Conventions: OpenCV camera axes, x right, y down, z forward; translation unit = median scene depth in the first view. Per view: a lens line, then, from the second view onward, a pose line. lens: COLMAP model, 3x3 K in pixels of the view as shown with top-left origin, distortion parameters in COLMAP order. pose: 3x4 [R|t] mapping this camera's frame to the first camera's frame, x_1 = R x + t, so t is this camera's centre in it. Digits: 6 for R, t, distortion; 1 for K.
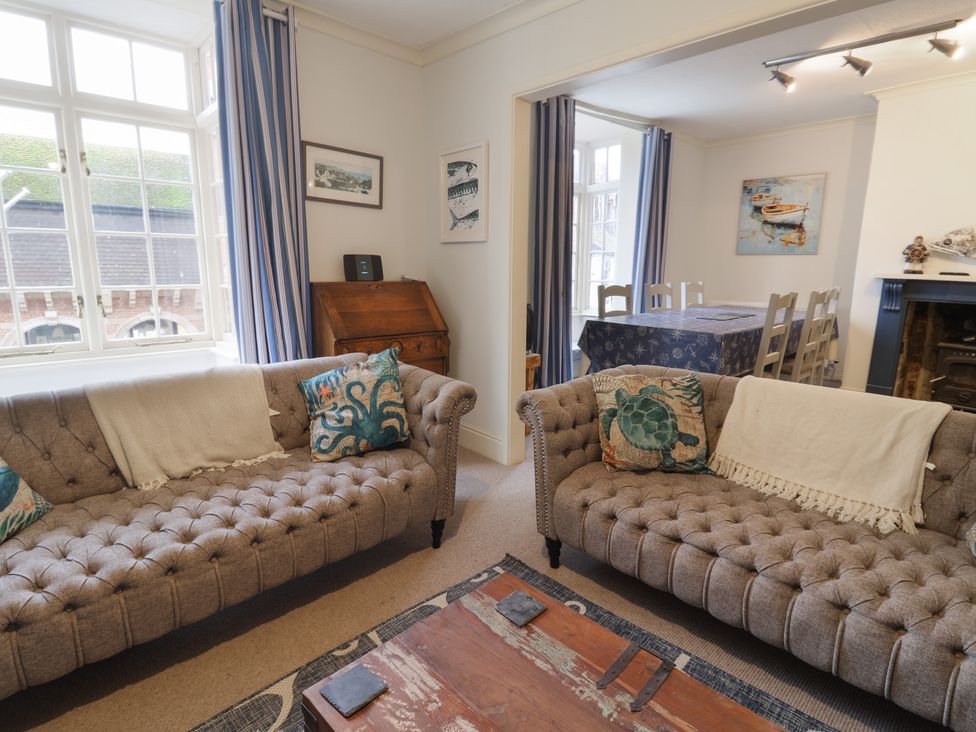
lens RADIAL K [[502.6, 0, 493.0], [0, 502.6, 363.8], [0, 0, 1]] dist [0.001428, -0.014374]
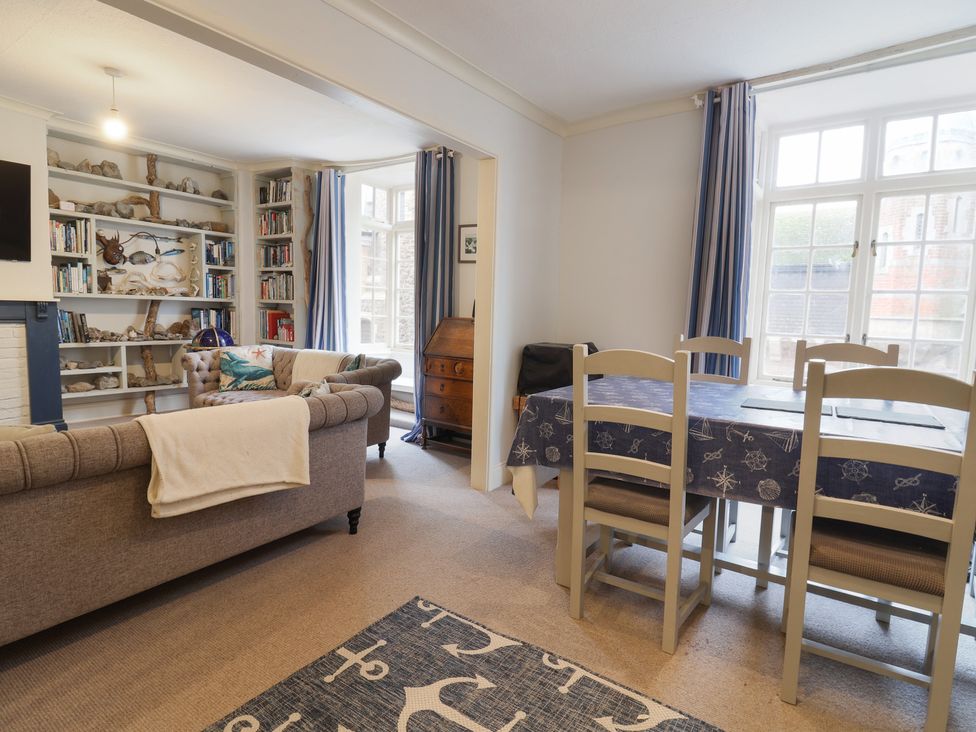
lens RADIAL K [[532.5, 0, 499.4], [0, 532.5, 363.0], [0, 0, 1]] dist [0.003804, -0.014534]
pose [[0.223458, 0.092735, -0.970292, 1.631720], [-0.209312, 0.976806, 0.045153, -0.177352], [0.951974, 0.193004, 0.237686, 1.063314]]
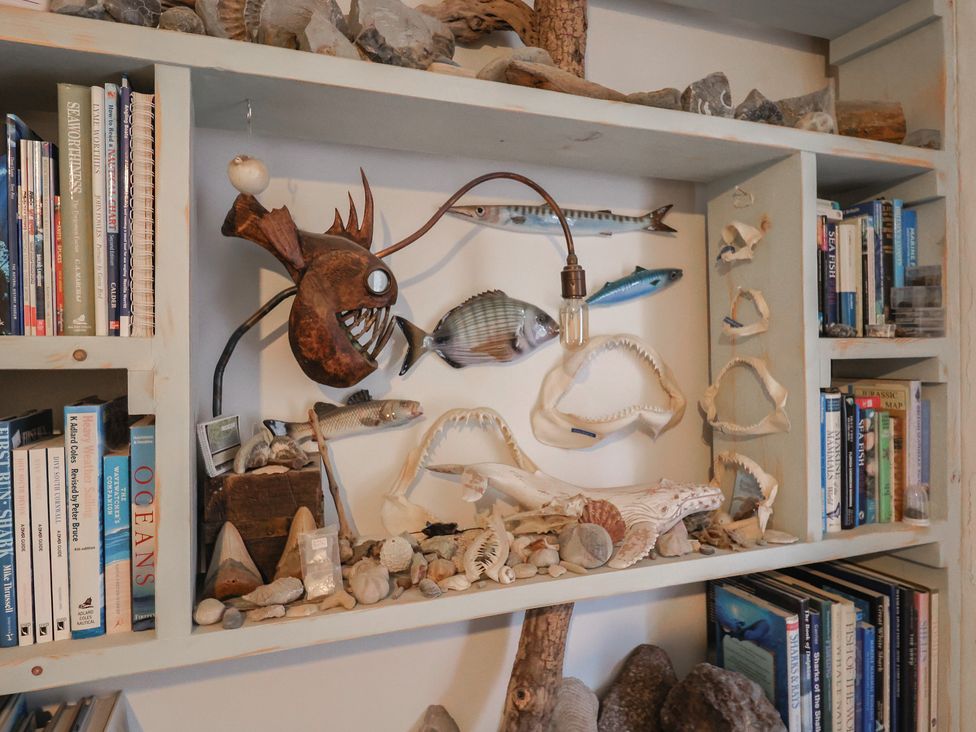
lens RADIAL K [[645.6, 0, 498.6], [0, 645.6, 363.3], [0, 0, 1]] dist [-0.002364, -0.001924]
pose [[-0.378739, 0.001391, -0.925503, -0.645509], [-0.162426, 0.984378, 0.067948, -0.203046], [0.911139, 0.176060, -0.372596, 0.198737]]
